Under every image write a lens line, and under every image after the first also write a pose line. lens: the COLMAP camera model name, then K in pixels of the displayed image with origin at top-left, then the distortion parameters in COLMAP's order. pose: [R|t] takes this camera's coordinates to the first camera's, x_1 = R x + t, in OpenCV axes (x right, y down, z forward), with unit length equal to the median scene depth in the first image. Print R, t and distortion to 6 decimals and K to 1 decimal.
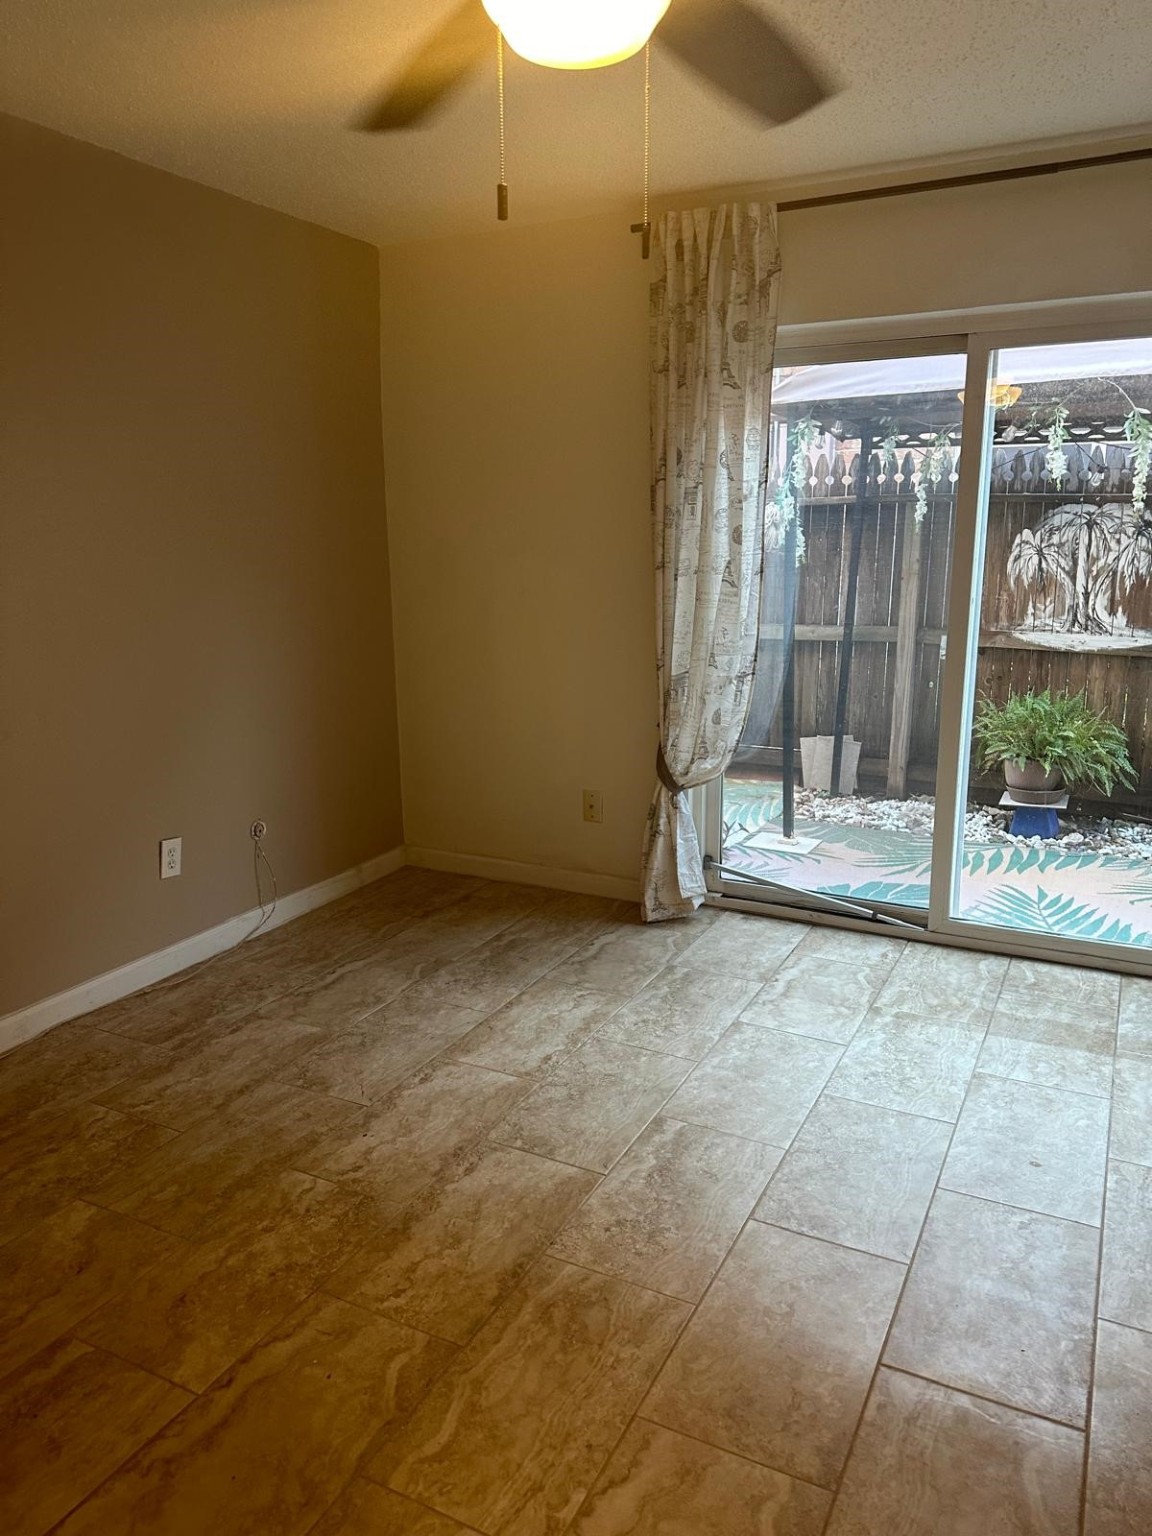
lens RADIAL K [[1085.5, 0, 578.3], [0, 1085.5, 765.0], [0, 0, 1]] dist [0.093471, -0.111341]
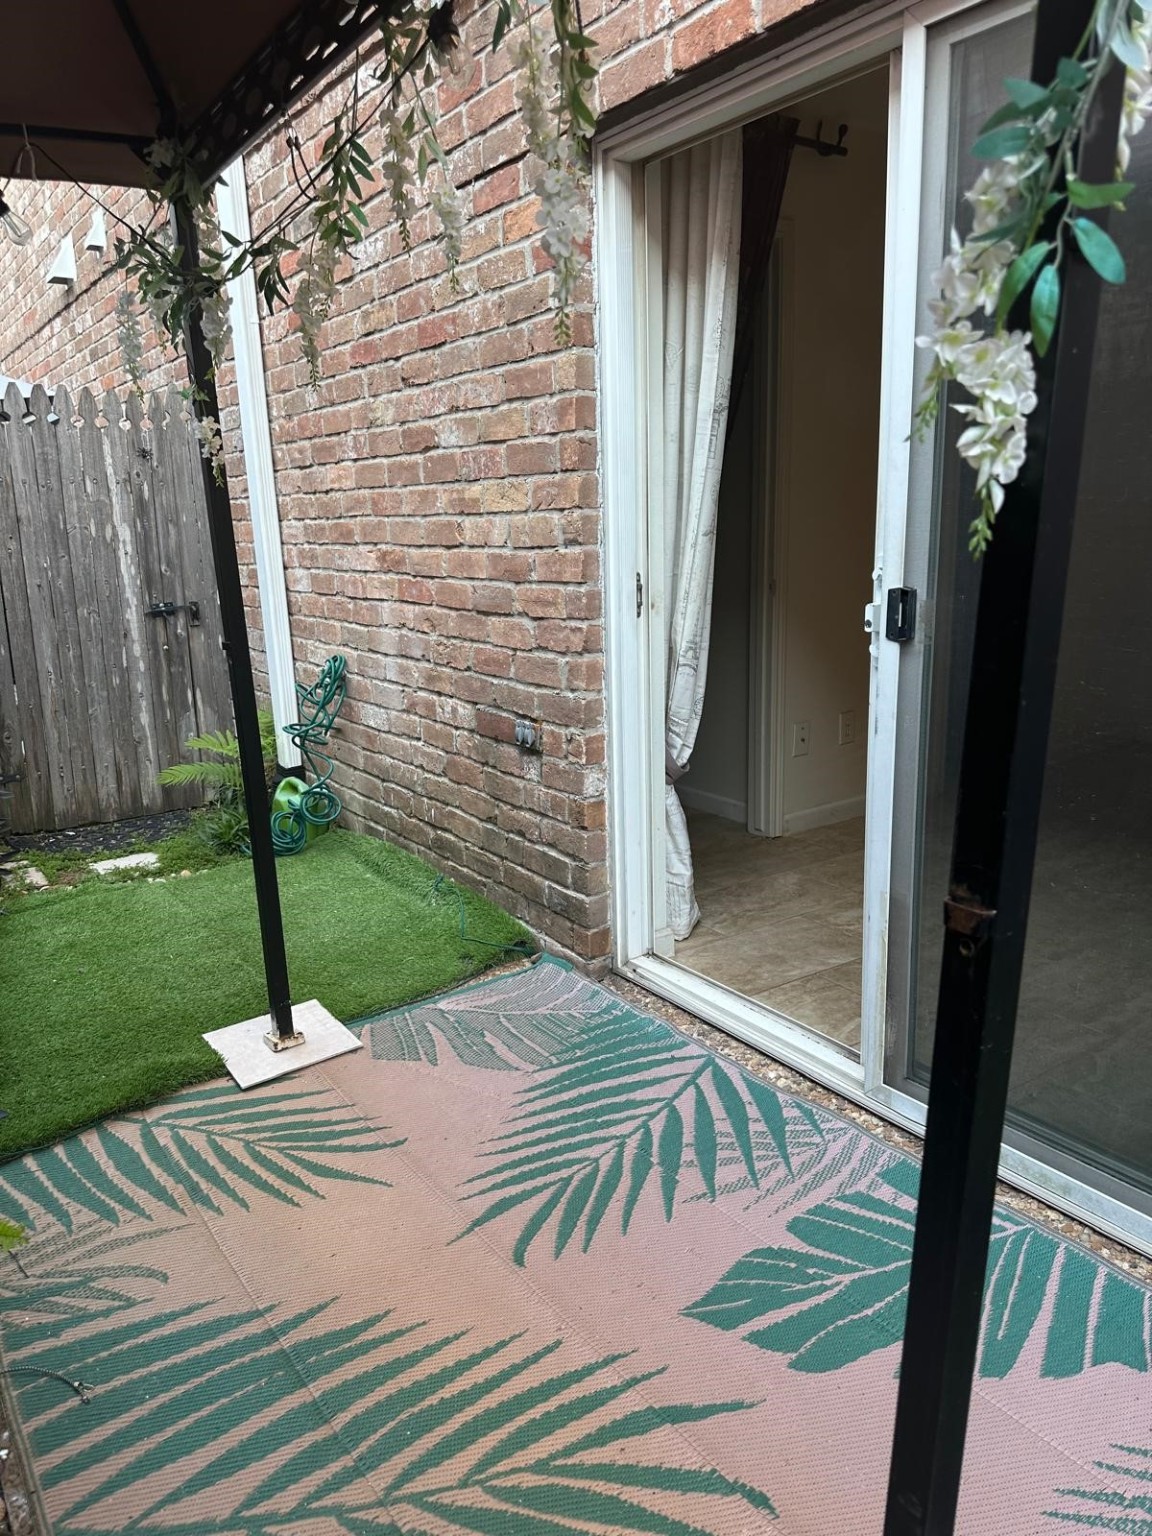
lens RADIAL K [[1104.2, 0, 527.0], [0, 1104.2, 770.4], [0, 0, 1]] dist [0.054054, -0.042812]
pose [[-0.865615, -0.084032, 0.493609, 0.158331], [0.144549, 0.901906, 0.407028, -0.190406], [-0.479392, 0.423680, -0.768556, 1.026965]]
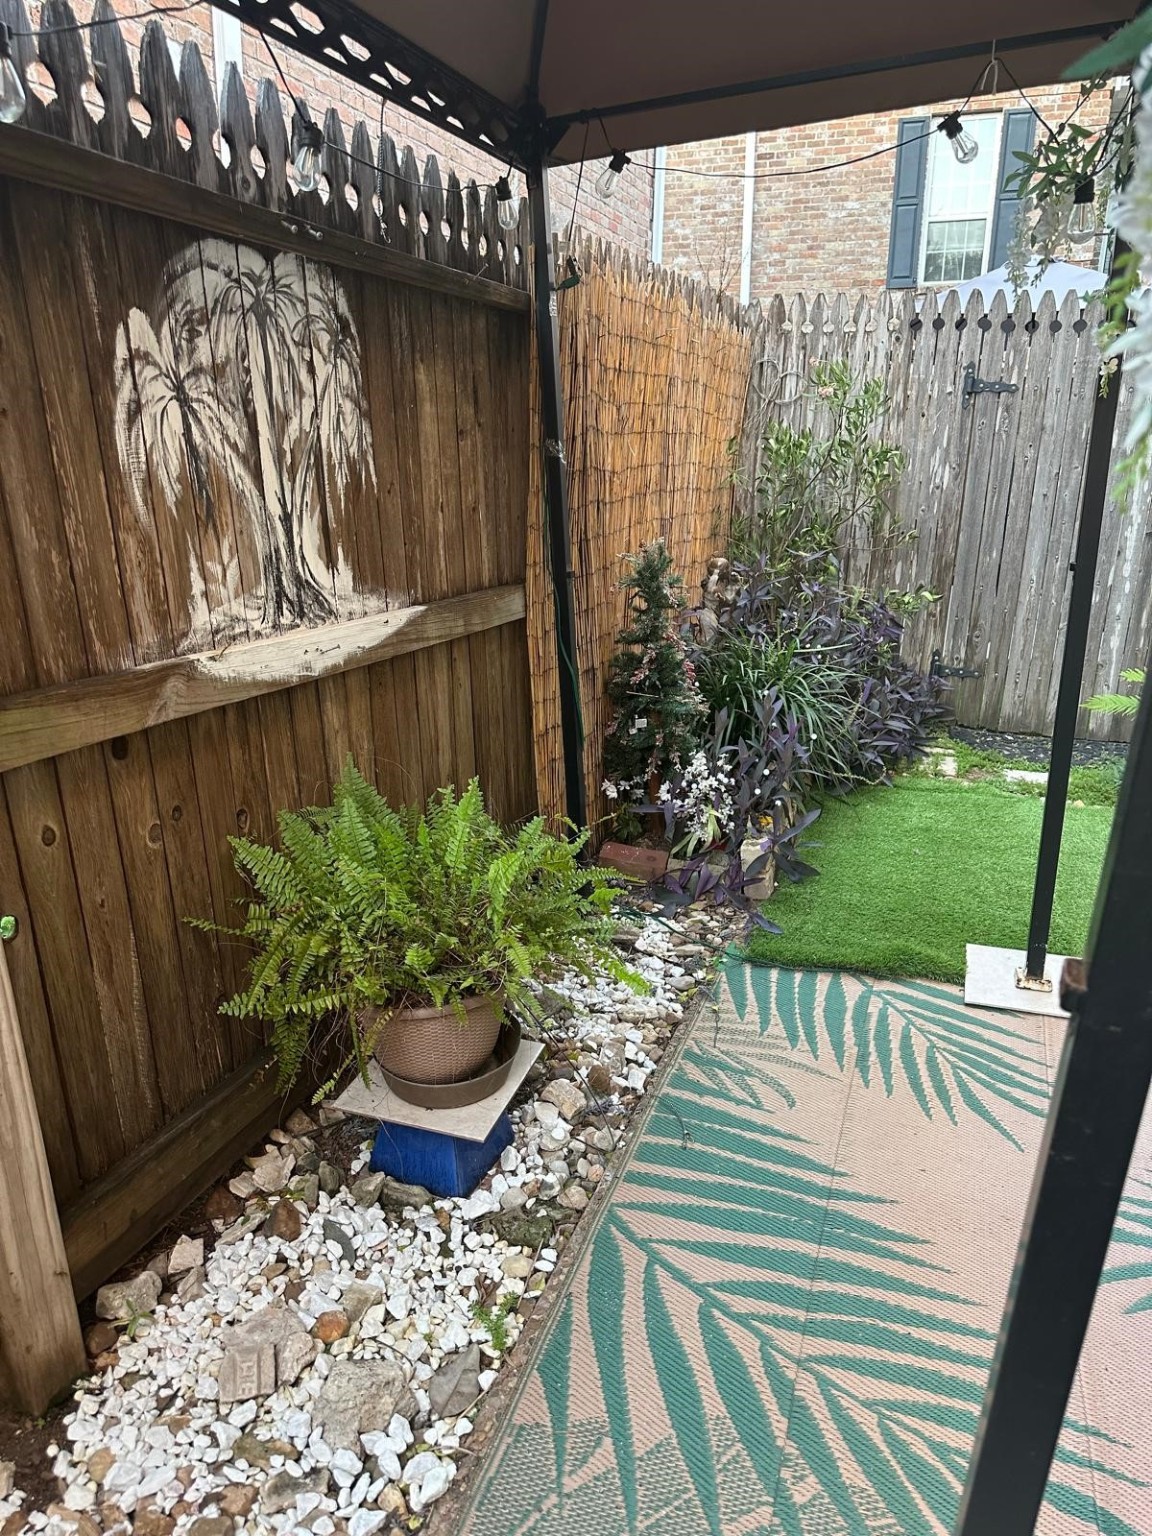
lens RADIAL K [[1085.5, 0, 578.3], [0, 1085.5, 765.0], [0, 0, 1]] dist [0.093471, -0.111341]
pose [[-0.116890, -0.287302, 0.950681, 0.085364], [0.208155, 0.928894, 0.306311, -0.170223], [-0.971086, 0.233694, -0.048776, 0.944185]]
